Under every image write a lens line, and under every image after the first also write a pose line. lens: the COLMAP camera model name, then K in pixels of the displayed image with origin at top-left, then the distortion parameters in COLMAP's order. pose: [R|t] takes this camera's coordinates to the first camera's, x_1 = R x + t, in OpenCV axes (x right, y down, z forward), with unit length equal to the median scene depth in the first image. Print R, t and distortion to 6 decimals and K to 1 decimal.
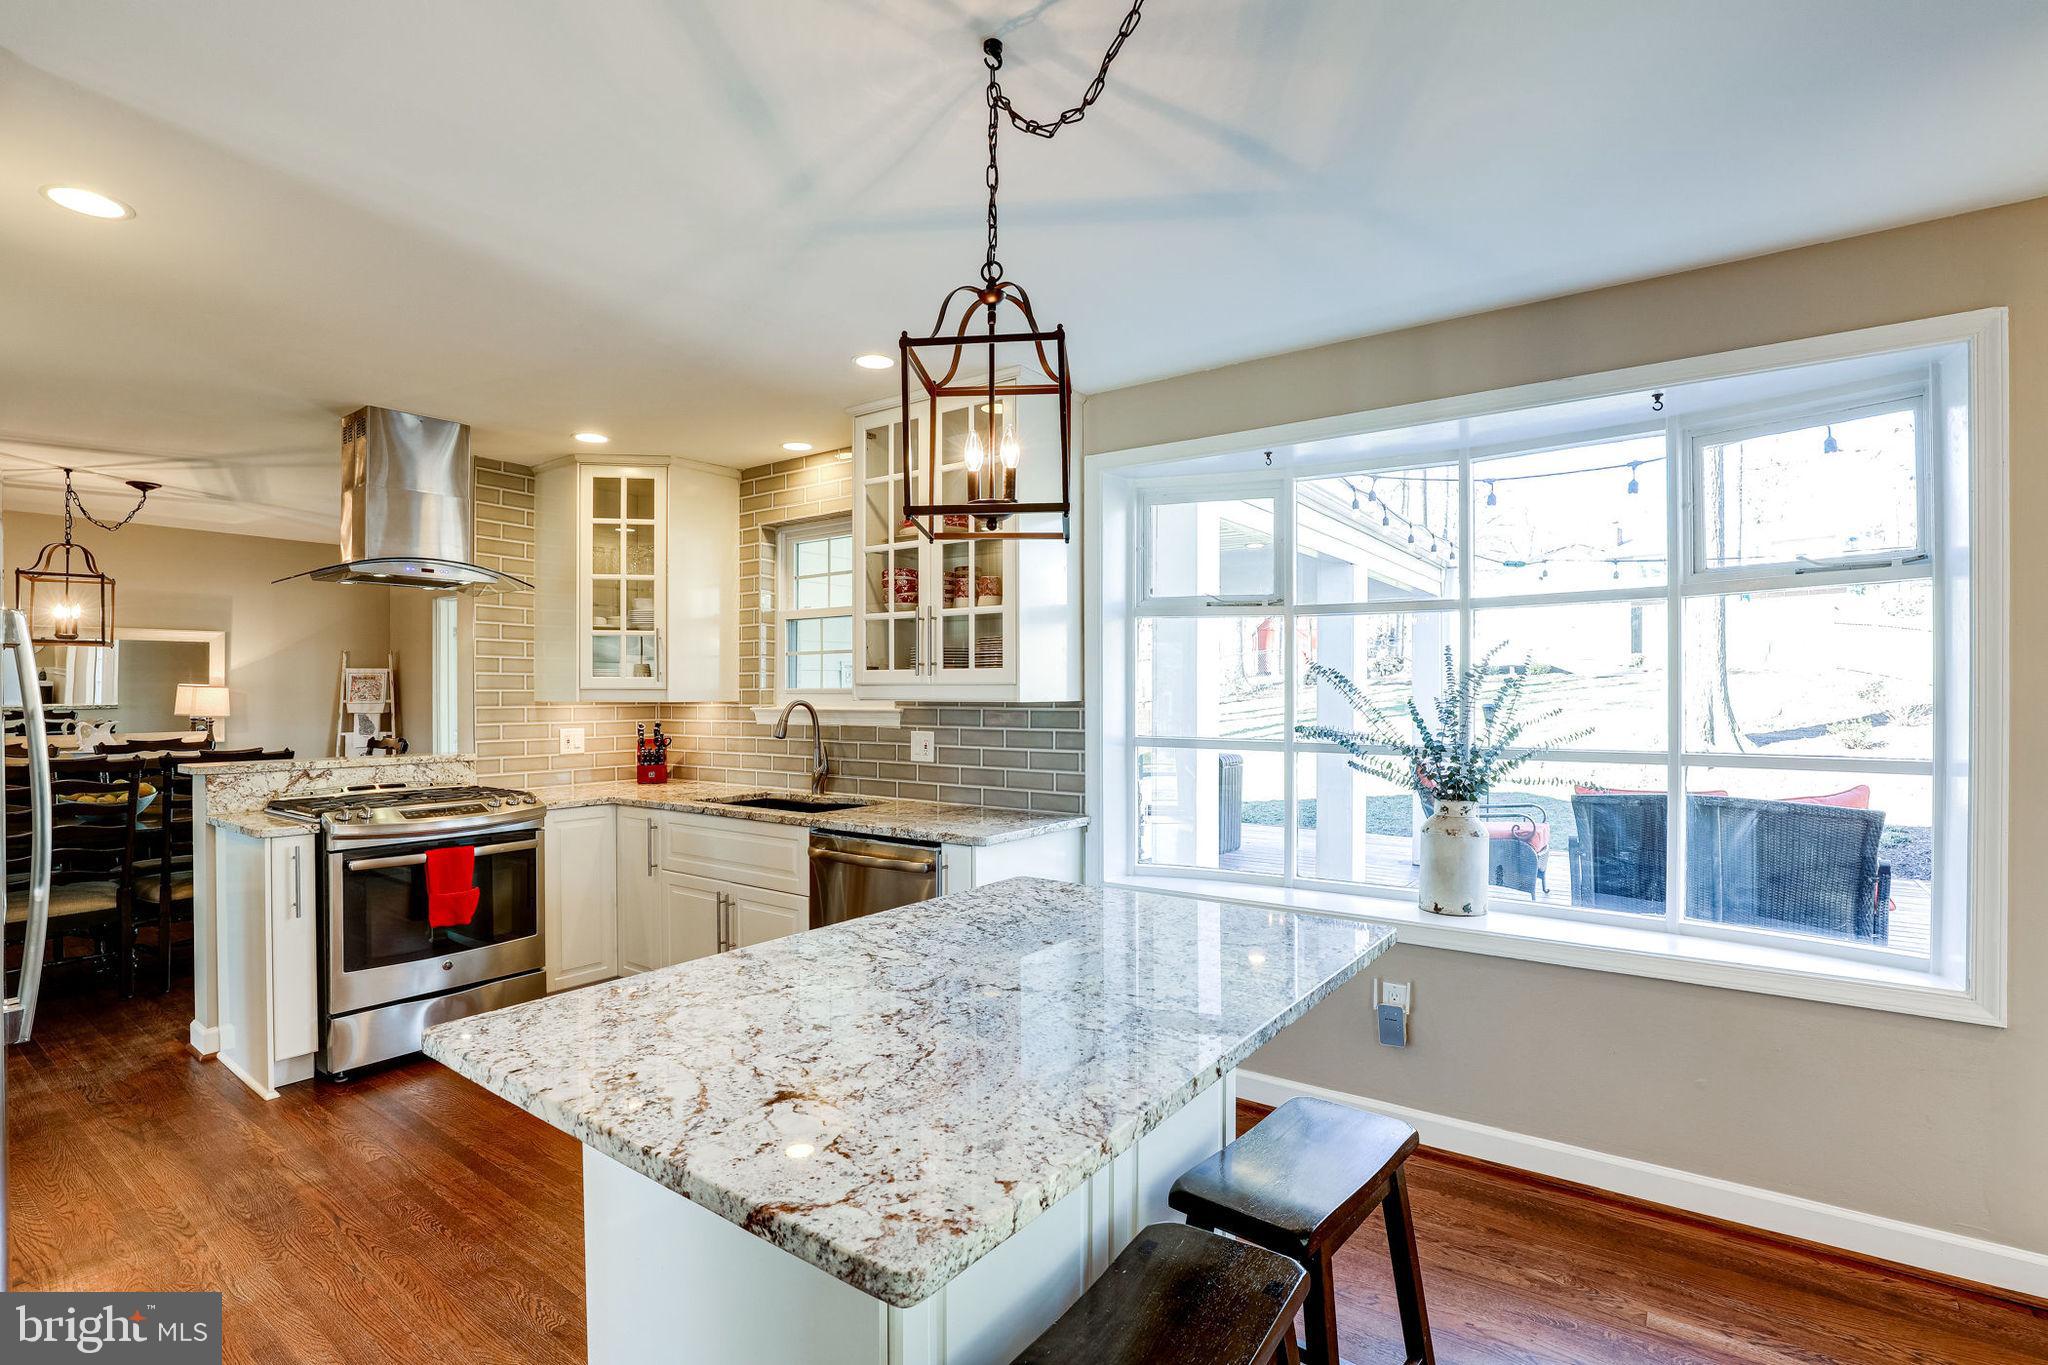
lens RADIAL K [[950.2, 0, 1018.8], [0, 950.2, 694.2], [0, 0, 1]] dist [-0.031014, 0.005957]
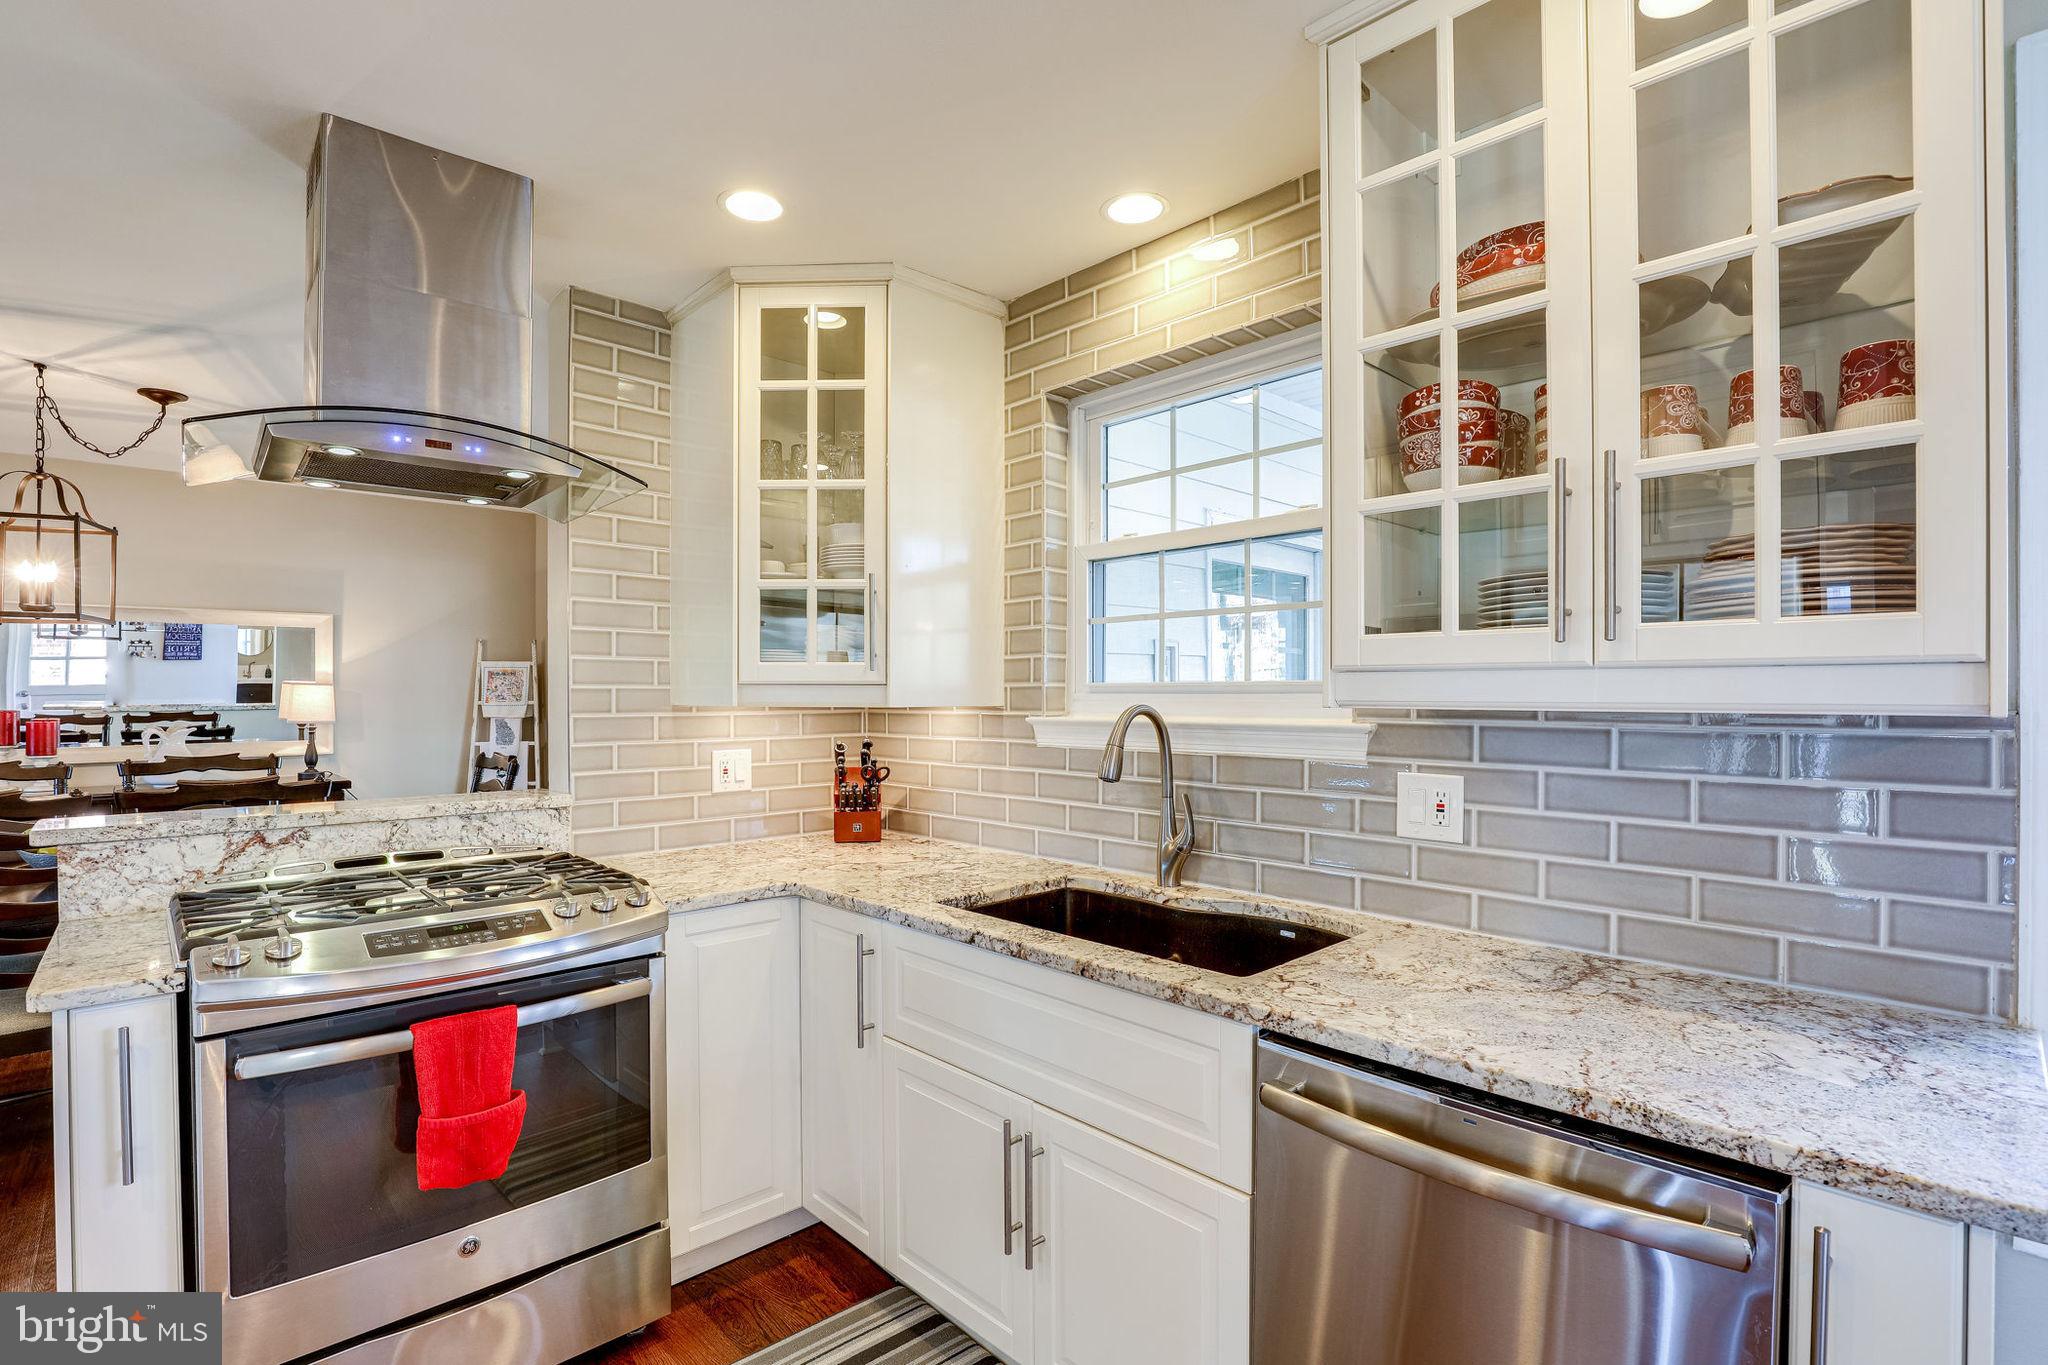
lens RADIAL K [[950.2, 0, 1019.9], [0, 950.2, 696.7], [0, 0, 1]] dist [-0.031014, 0.005957]
pose [[0.983585, 0.001223, -0.180439, -0.205009], [-0.000870, 0.999998, 0.002030, 0.001014], [0.180441, -0.001840, 0.983584, 0.491644]]
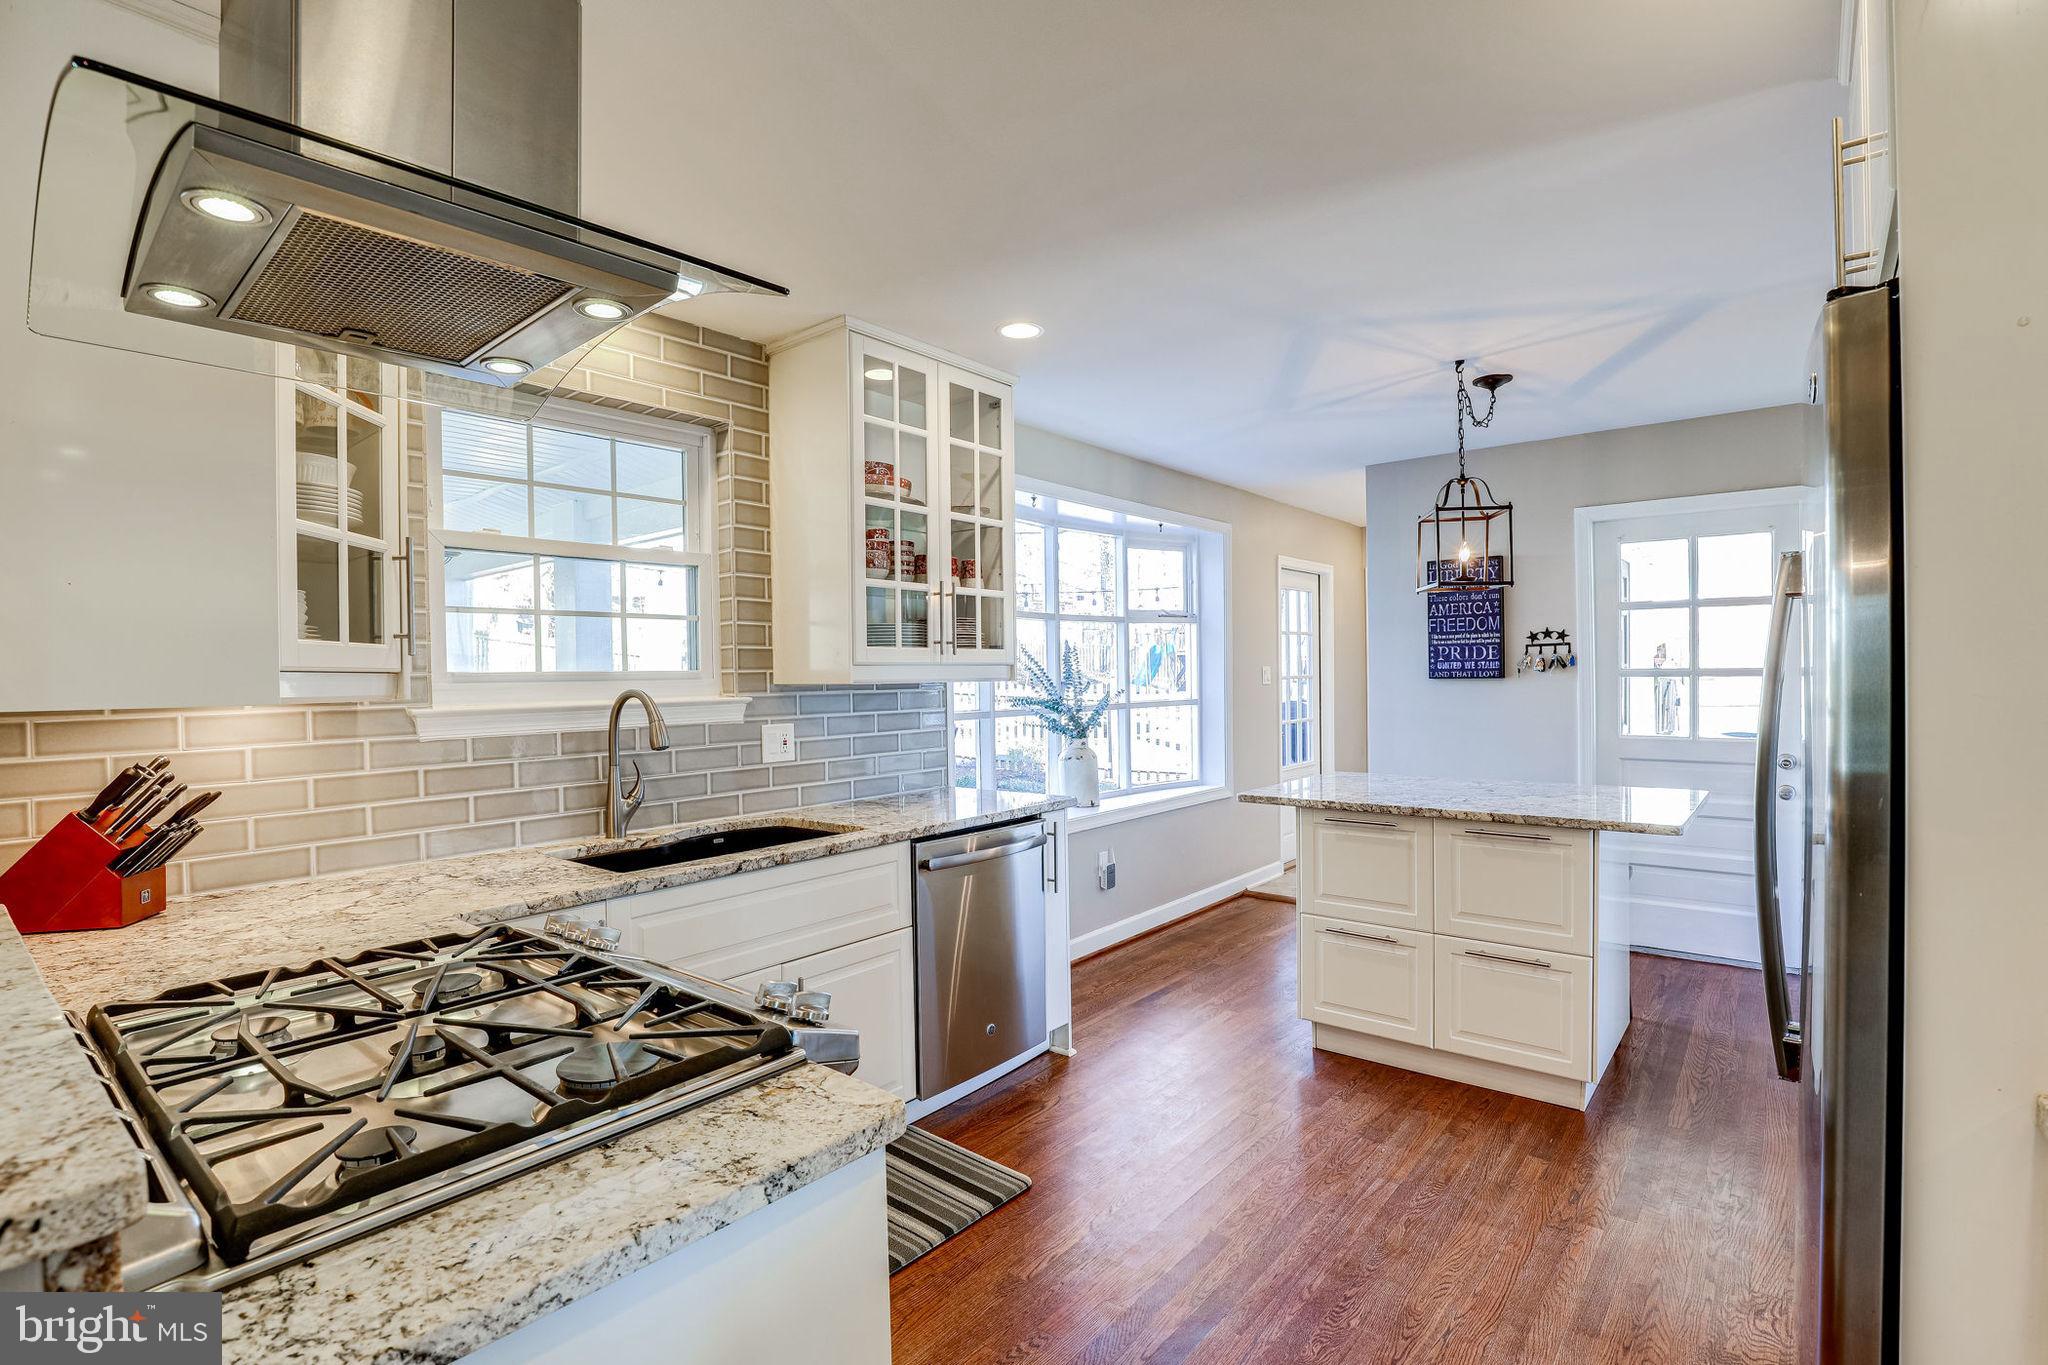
lens RADIAL K [[950.2, 0, 1025.2], [0, 950.2, 698.3], [0, 0, 1]] dist [-0.031014, 0.005957]
pose [[0.063669, -0.024185, 0.997678, -0.845716], [0.017920, 0.999573, 0.023088, 0.002696], [-0.997810, 0.016408, 0.064076, 0.707941]]
